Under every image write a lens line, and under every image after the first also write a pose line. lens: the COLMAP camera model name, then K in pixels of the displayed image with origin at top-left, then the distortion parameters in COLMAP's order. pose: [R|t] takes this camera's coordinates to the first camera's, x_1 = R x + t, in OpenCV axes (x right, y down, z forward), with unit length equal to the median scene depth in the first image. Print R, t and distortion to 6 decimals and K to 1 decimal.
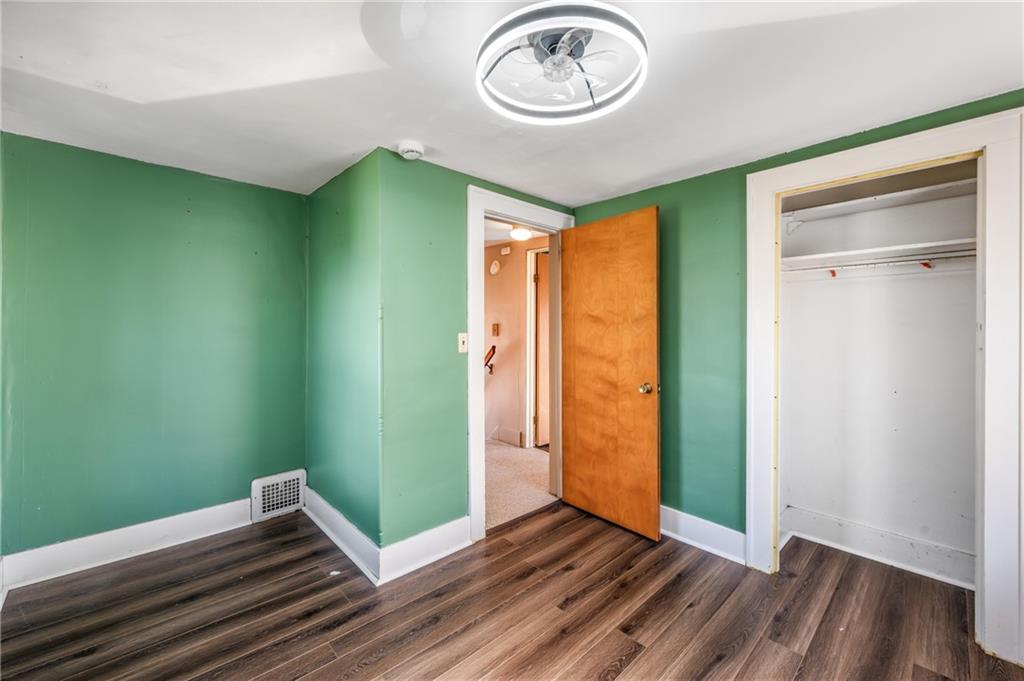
lens RADIAL K [[416.7, 0, 512.2], [0, 416.7, 336.9], [0, 0, 1]] dist [-0.000014, -0.000031]
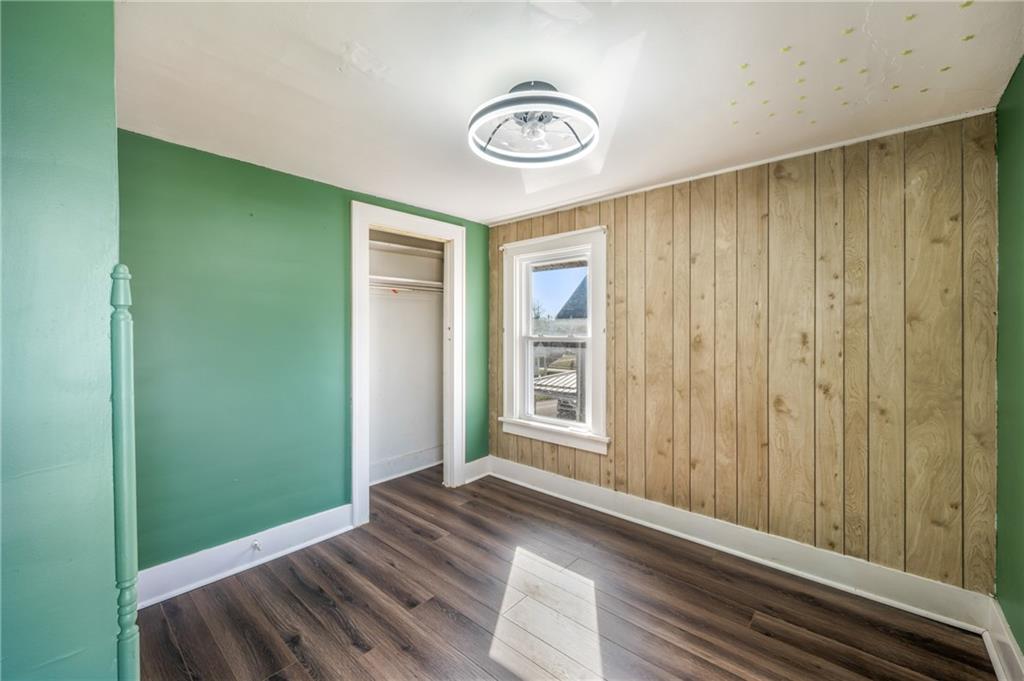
lens RADIAL K [[416.7, 0, 510.9], [0, 416.7, 333.5], [0, 0, 1]] dist [-0.000014, -0.000031]
pose [[-0.102863, -0.010187, 0.994643, -0.721558], [0.020451, 0.999715, 0.012354, -0.012015], [-0.994485, 0.021612, -0.102626, 0.730363]]
